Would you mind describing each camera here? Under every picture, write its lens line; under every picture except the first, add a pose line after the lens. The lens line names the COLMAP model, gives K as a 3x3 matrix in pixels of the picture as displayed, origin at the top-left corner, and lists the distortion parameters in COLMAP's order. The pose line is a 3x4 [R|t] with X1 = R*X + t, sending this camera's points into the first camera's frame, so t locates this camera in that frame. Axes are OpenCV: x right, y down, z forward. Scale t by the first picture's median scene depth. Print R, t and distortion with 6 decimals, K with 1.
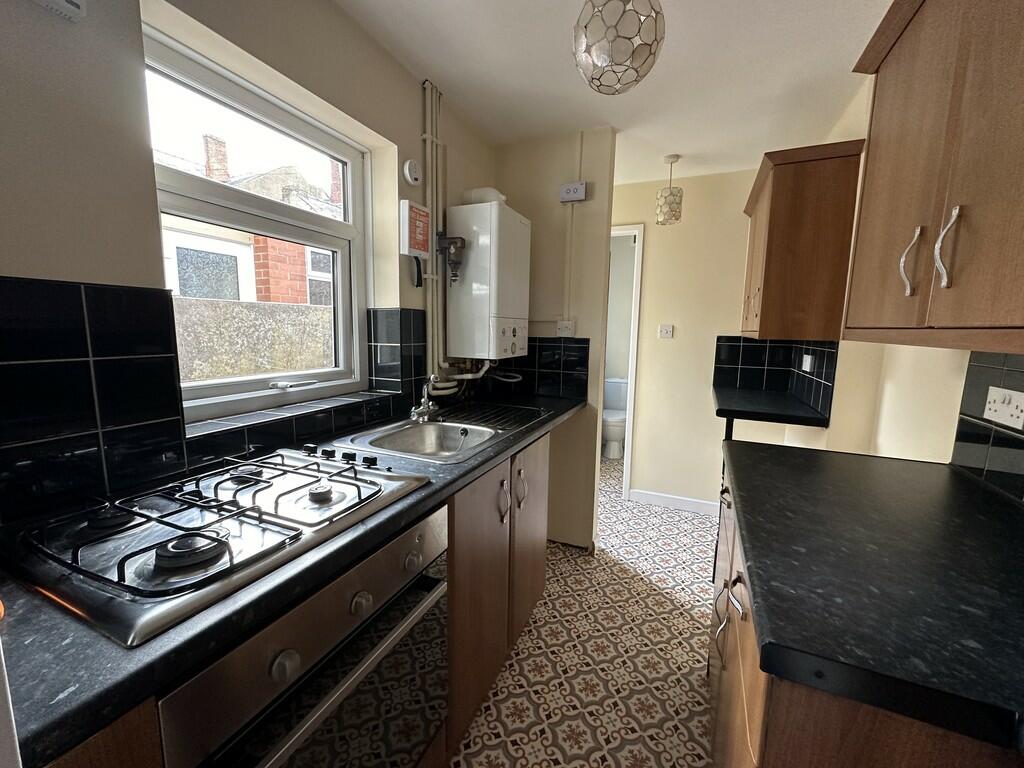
lens RADIAL K [[408.1, 0, 512.0], [0, 408.1, 384.0], [0, 0, 1]] dist [-0.002066, -0.000020]
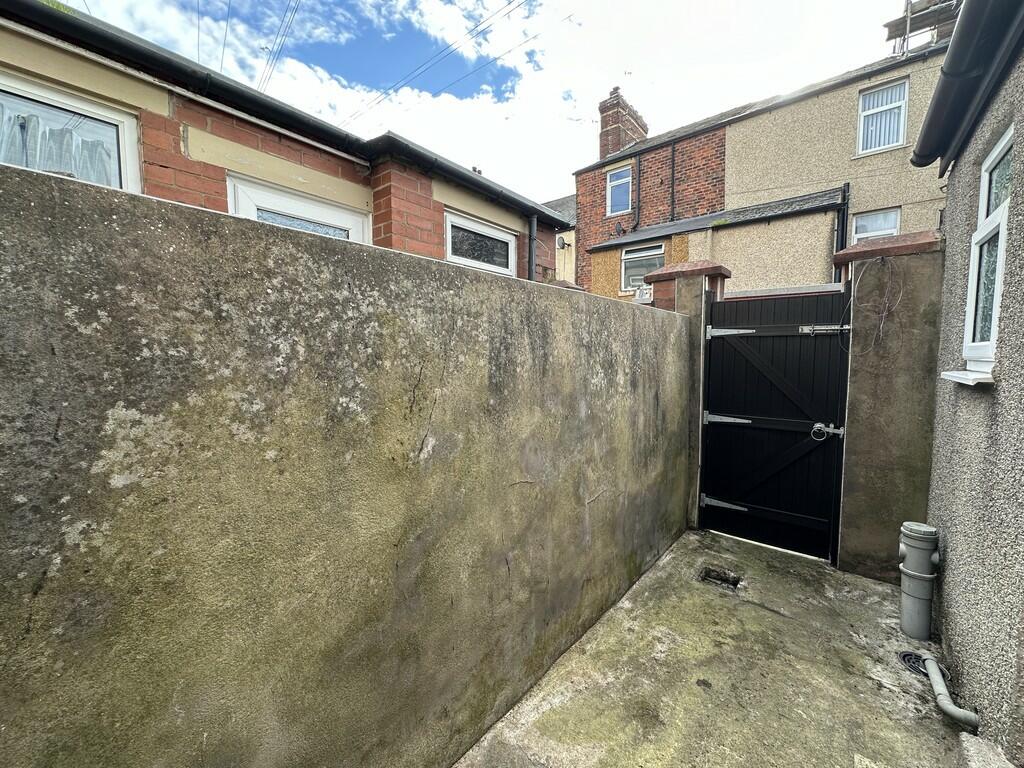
lens RADIAL K [[408.1, 0, 512.0], [0, 408.1, 384.0], [0, 0, 1]] dist [-0.002066, -0.000020]
pose [[0.963655, 0.000550, -0.267151, -0.385214], [-0.017729, 0.997925, -0.061898, -0.054410], [0.266562, 0.064384, 0.961665, 0.705595]]
